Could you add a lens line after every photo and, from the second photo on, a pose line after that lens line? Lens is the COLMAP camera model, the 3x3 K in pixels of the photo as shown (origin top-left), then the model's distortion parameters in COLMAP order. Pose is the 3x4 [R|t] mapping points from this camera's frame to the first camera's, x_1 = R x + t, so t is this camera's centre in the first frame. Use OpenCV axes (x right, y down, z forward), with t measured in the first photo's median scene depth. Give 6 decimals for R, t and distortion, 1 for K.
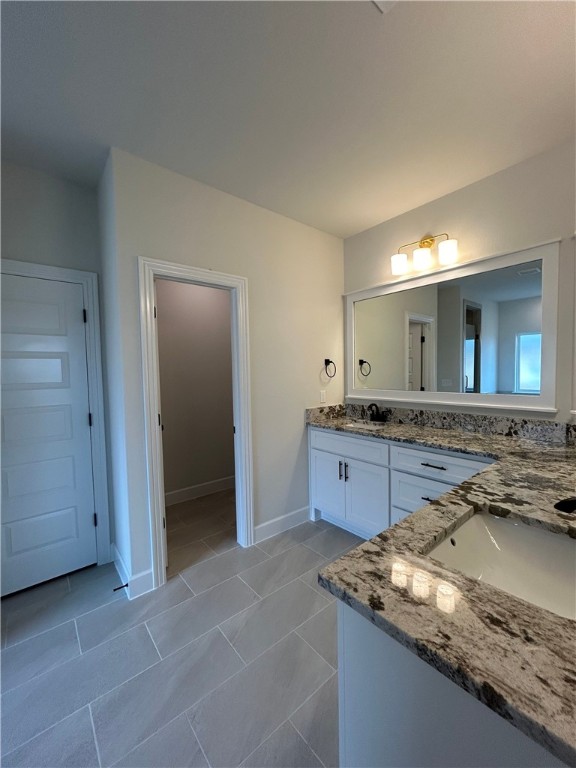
lens RADIAL K [[306.2, 0, 290.7], [0, 306.2, 385.2], [0, 0, 1]] dist [-0.010510, 0.000005]
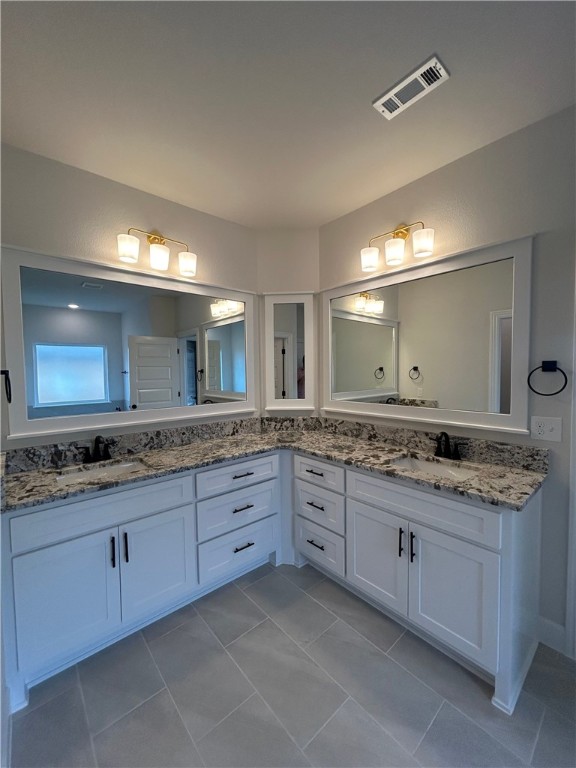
lens RADIAL K [[306.2, 0, 290.7], [0, 306.2, 385.2], [0, 0, 1]] dist [-0.010510, 0.000005]
pose [[-0.019043, -0.023401, 0.999545, -0.545862], [0.062016, 0.997773, 0.024541, -0.054506], [-0.997893, 0.062456, -0.017550, 0.804513]]
